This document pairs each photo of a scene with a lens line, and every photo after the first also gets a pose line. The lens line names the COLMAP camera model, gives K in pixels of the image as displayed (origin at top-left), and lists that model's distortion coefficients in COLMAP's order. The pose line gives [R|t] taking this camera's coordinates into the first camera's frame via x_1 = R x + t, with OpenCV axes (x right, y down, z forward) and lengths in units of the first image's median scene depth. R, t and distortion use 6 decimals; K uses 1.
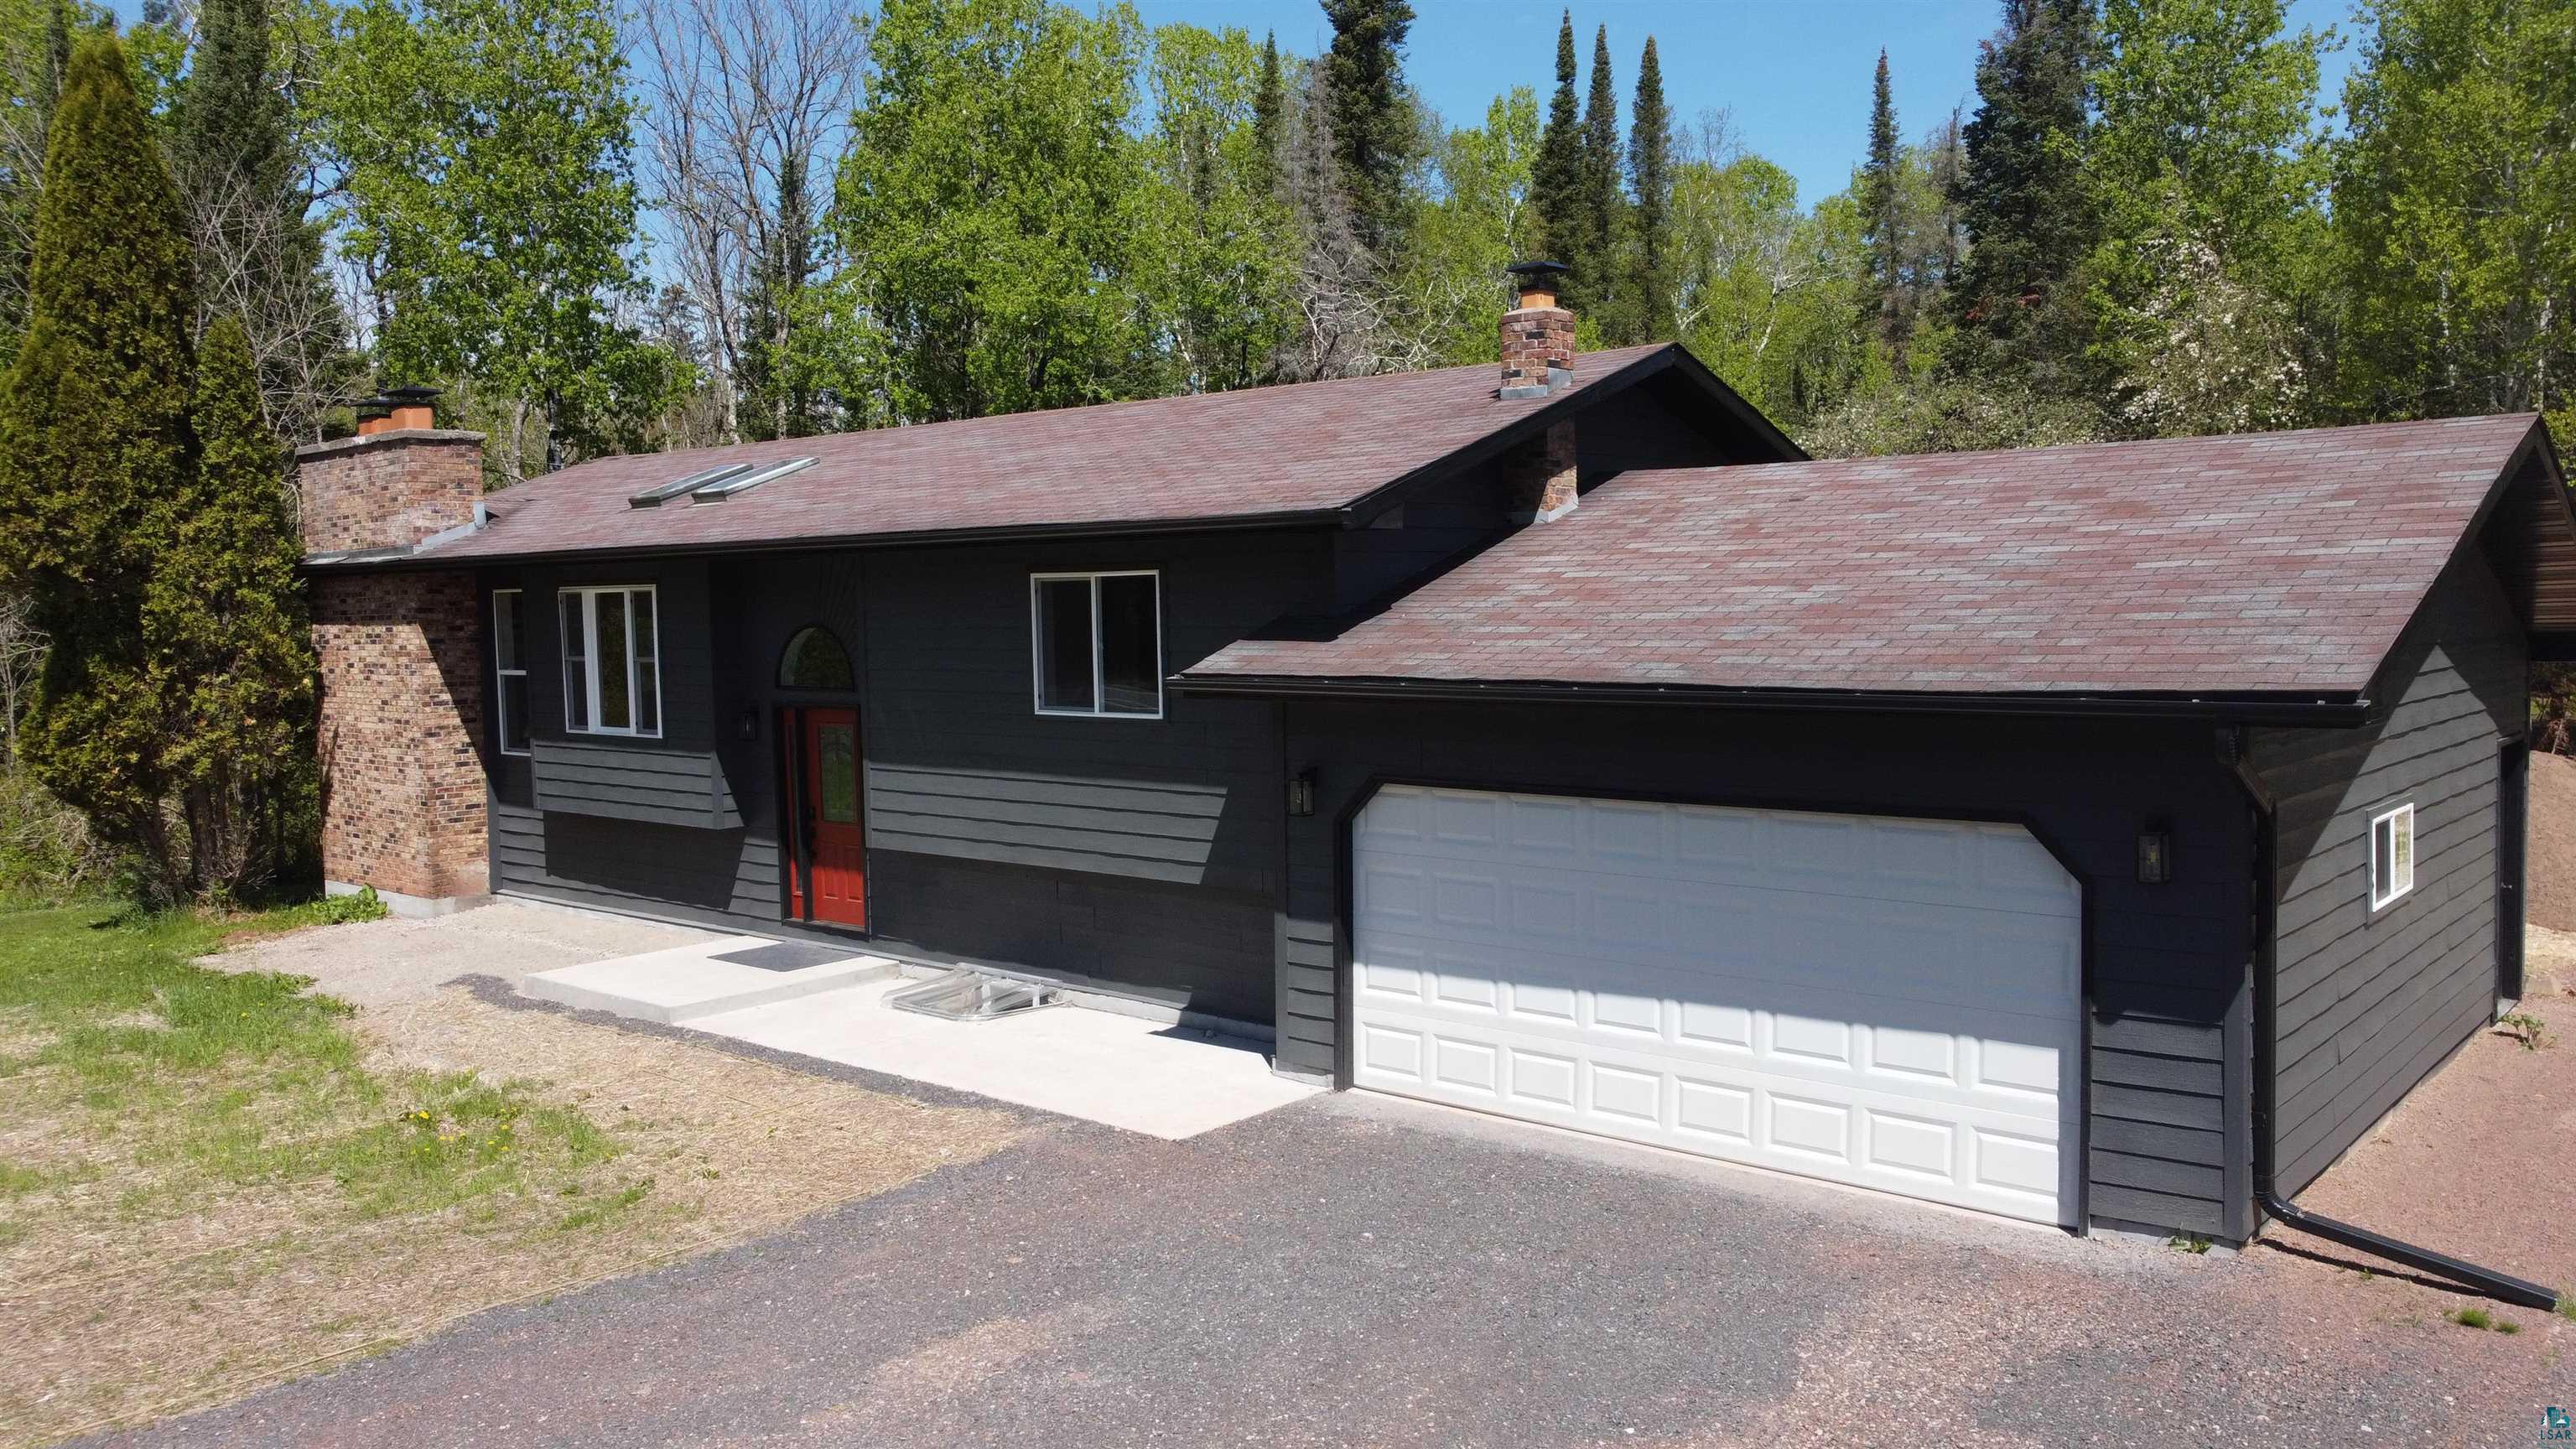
lens RADIAL K [[1954.9, 0, 1291.9], [0, 1954.9, 737.4], [0, 0, 1]] dist [0.003472, -0.009524]
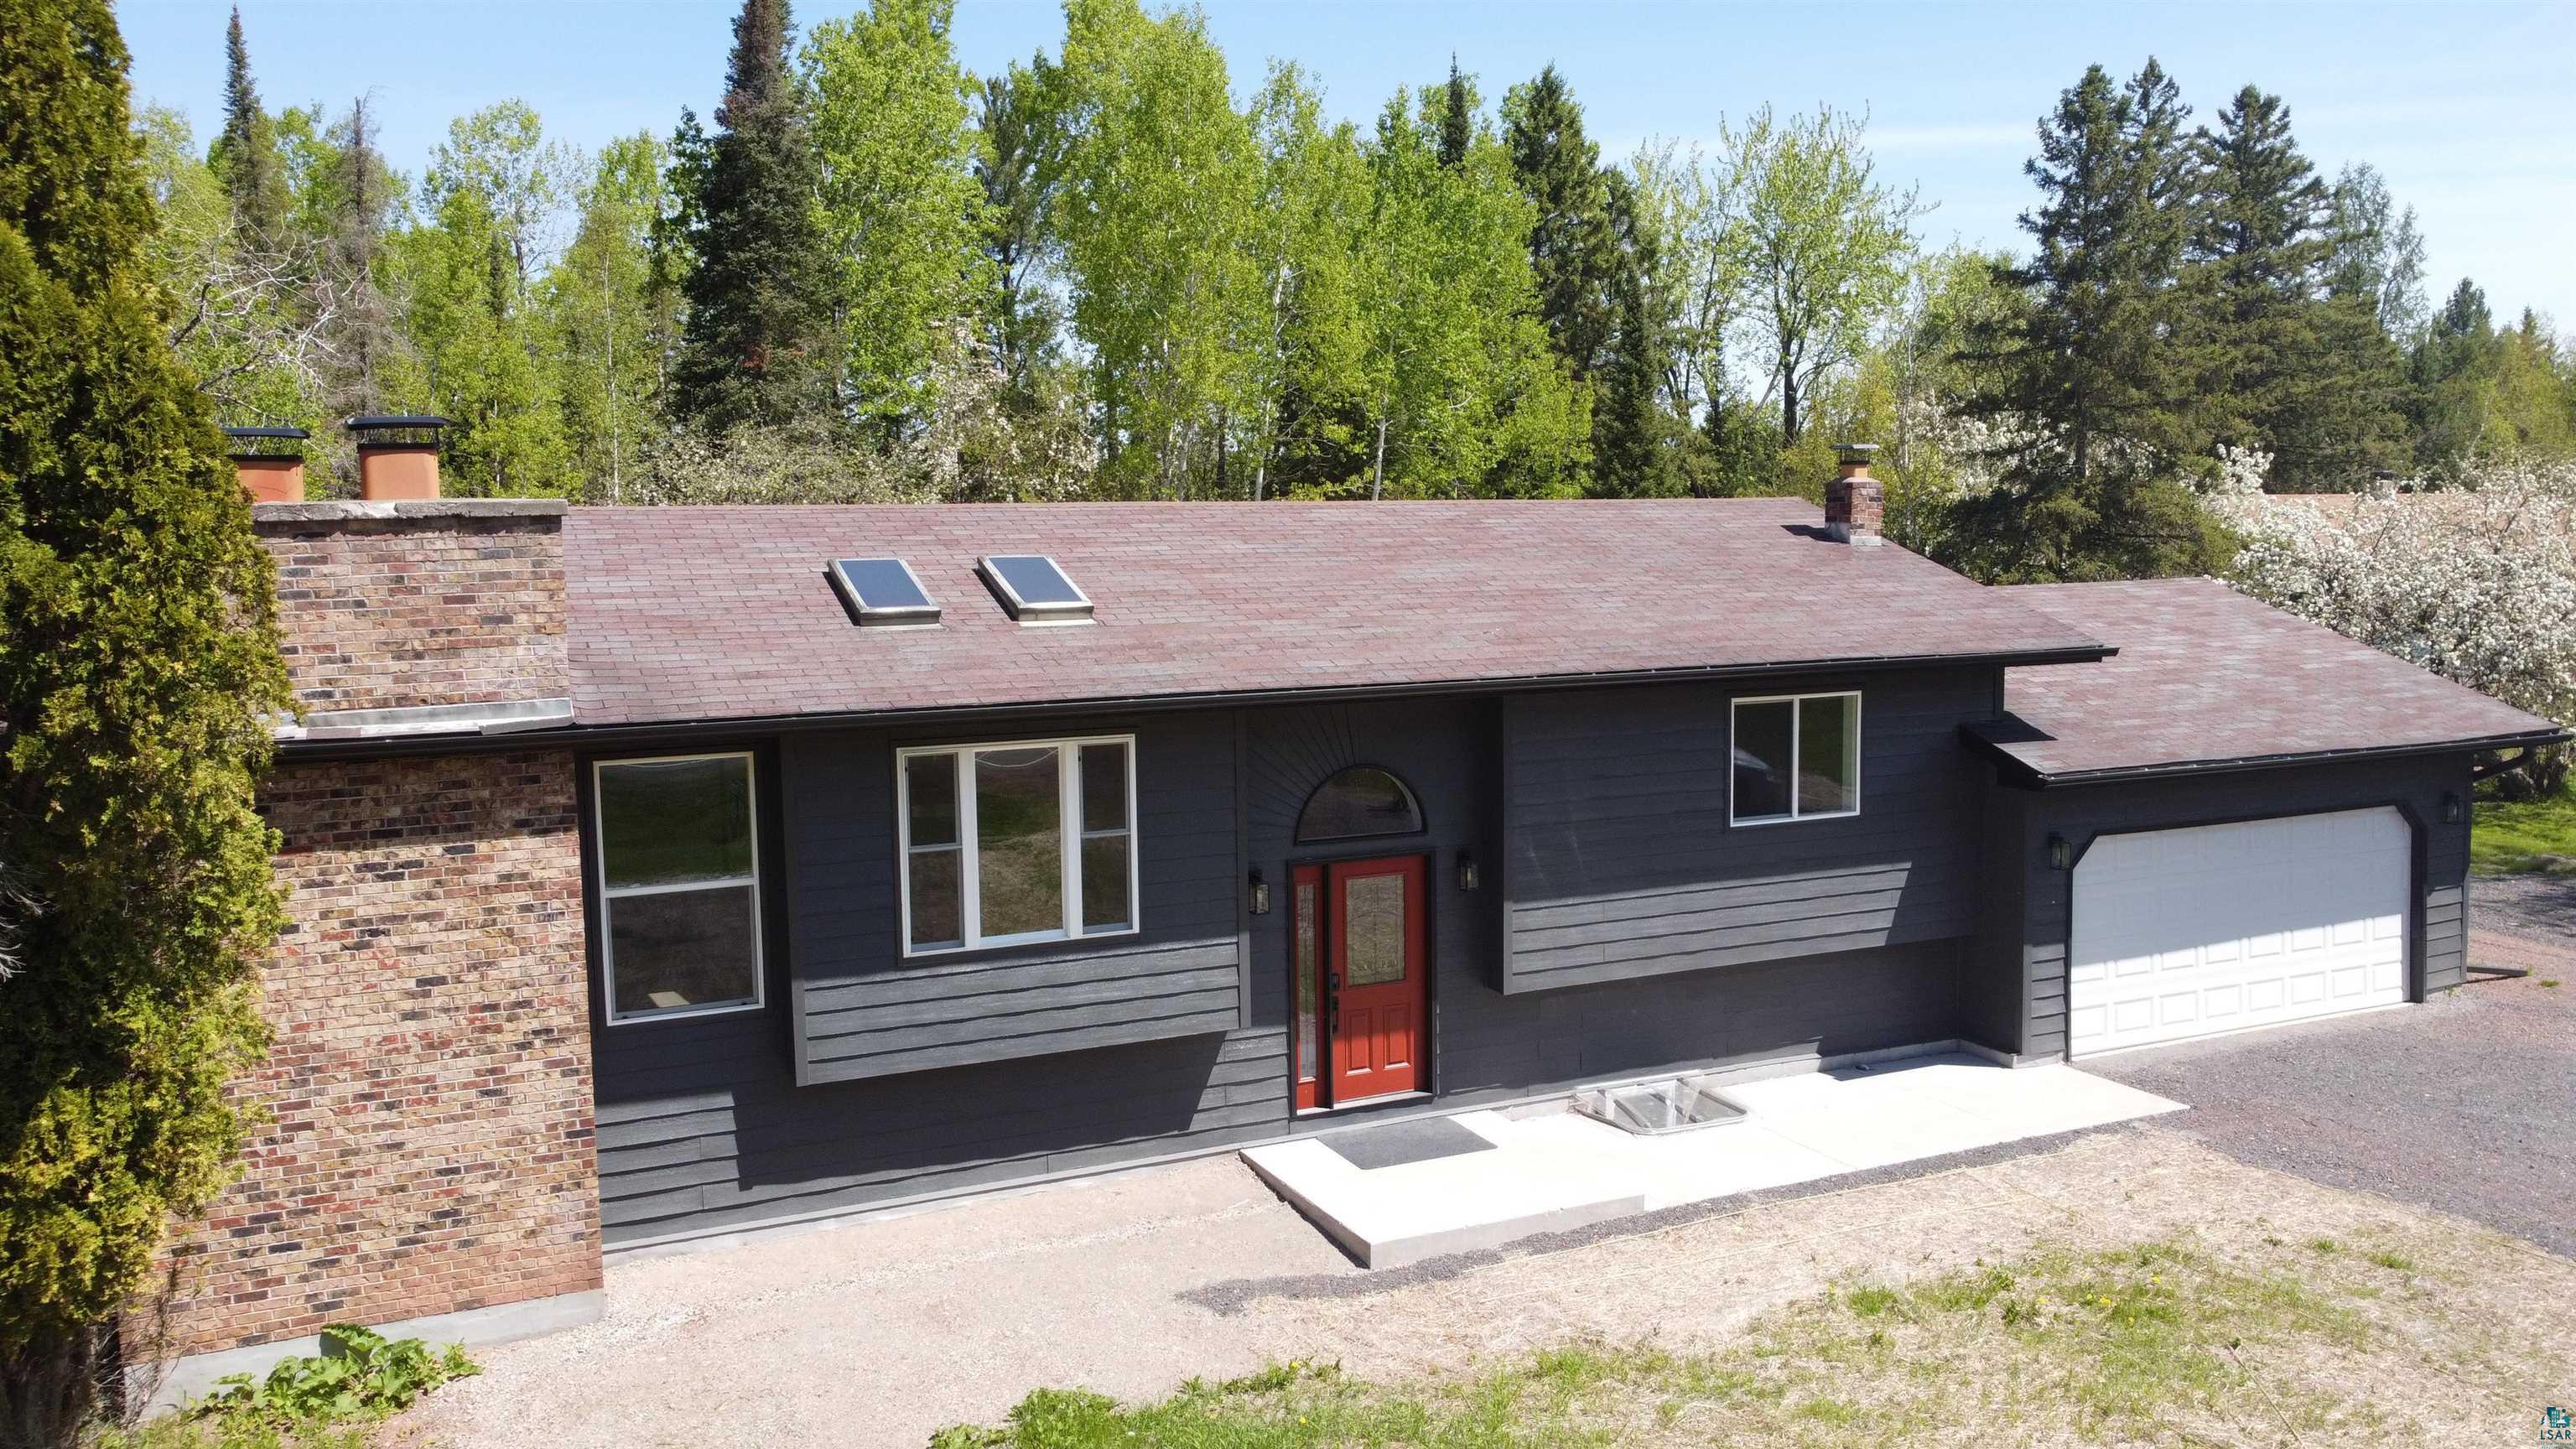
lens RADIAL K [[1954.9, 0, 1291.9], [0, 1954.9, 737.4], [0, 0, 1]] dist [0.003472, -0.009524]
pose [[0.417688, -0.084717, 0.904632, -0.986004], [0.073936, 0.995511, 0.059090, -0.116815], [-0.905577, 0.042204, 0.422077, 0.619756]]
